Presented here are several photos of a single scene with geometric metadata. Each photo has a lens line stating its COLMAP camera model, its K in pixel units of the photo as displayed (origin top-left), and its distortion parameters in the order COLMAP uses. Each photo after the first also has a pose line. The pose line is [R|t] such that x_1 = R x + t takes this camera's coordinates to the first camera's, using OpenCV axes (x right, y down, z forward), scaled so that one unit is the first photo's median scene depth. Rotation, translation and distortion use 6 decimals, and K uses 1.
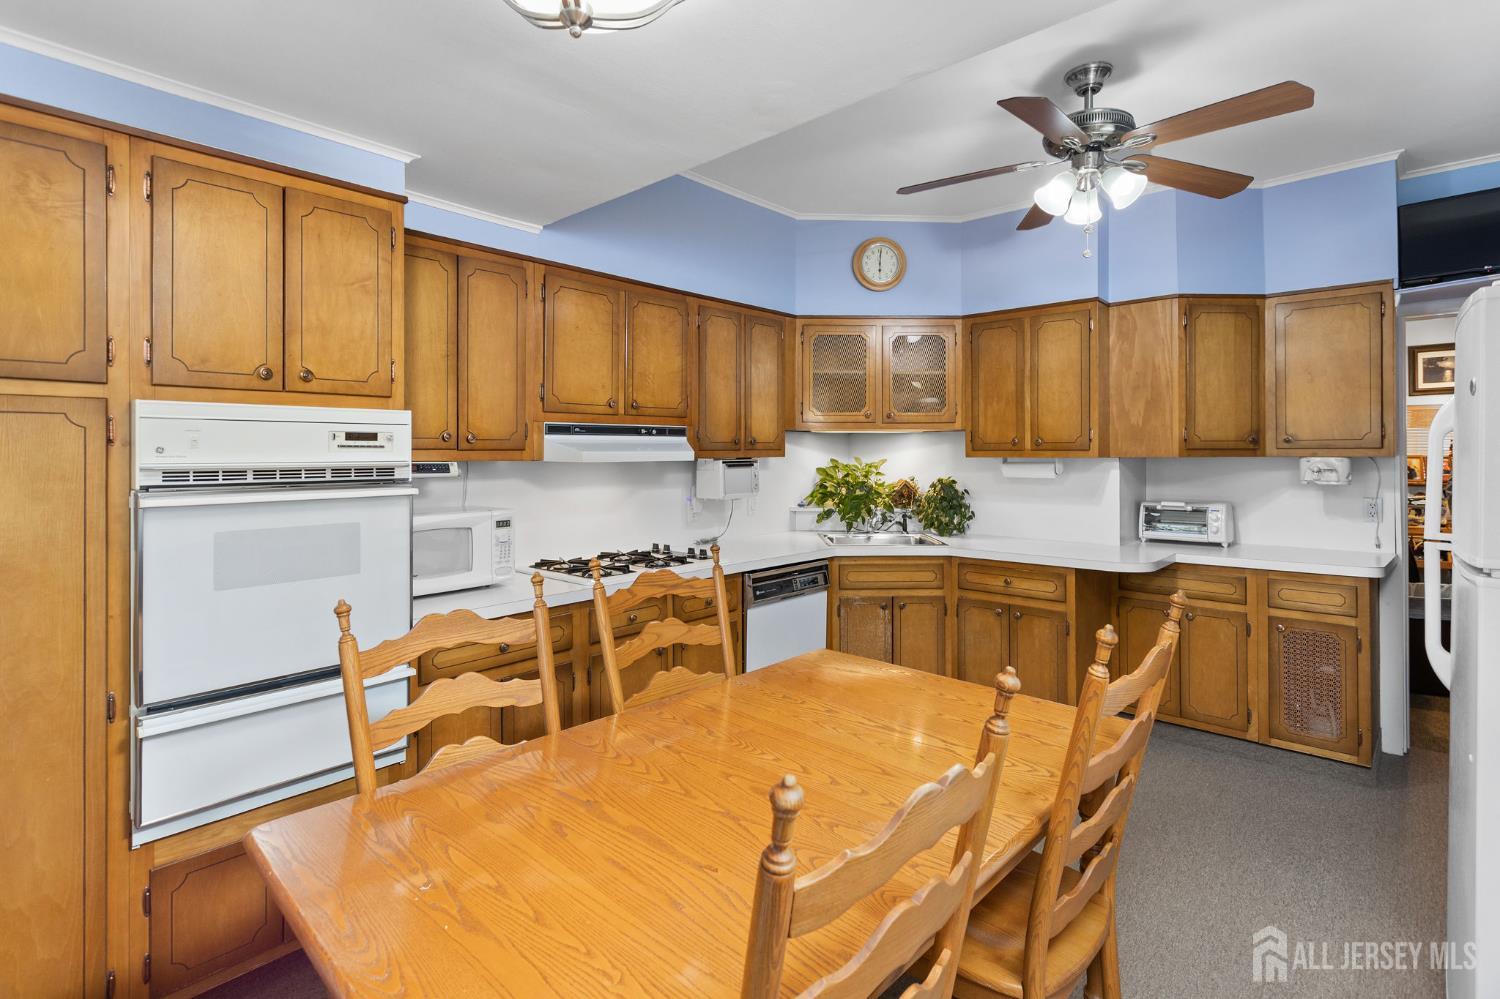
lens RADIAL K [[722.7, 0, 759.1], [0, 722.7, 450.6], [0, 0, 1]] dist [-0.000489, -0.000064]
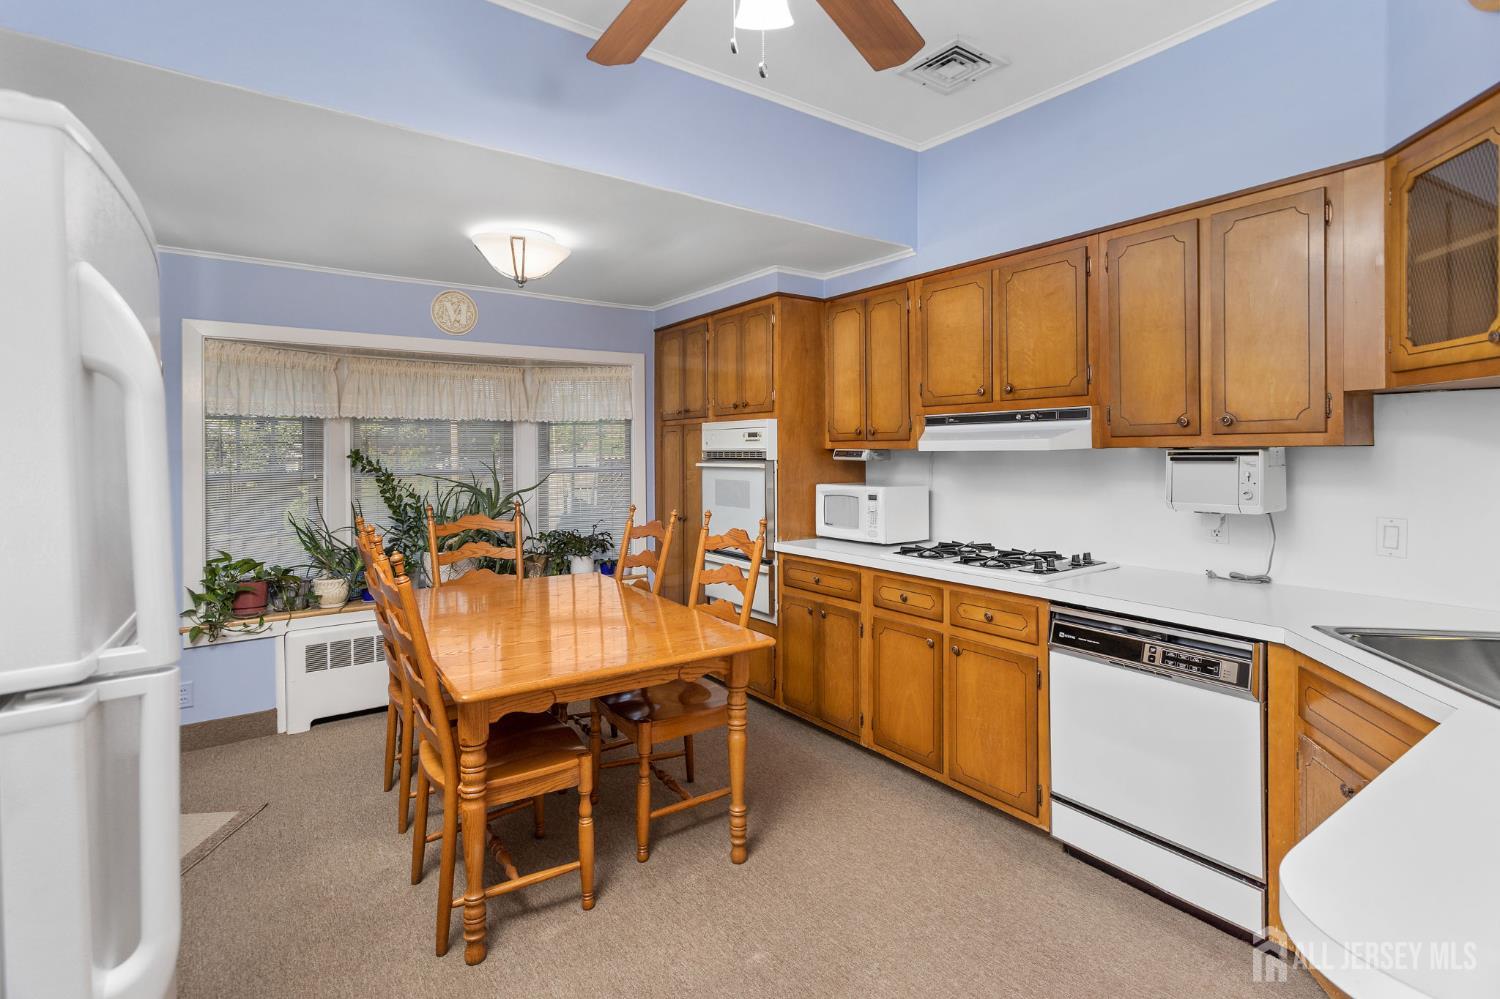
lens RADIAL K [[722.7, 0, 759.1], [0, 722.7, 450.6], [0, 0, 1]] dist [-0.000489, -0.000064]
pose [[-0.210942, 0.005037, -0.977486, 0.800574], [0.008381, 0.999959, 0.003345, 0.009314], [0.977463, -0.007487, -0.210975, 0.898158]]
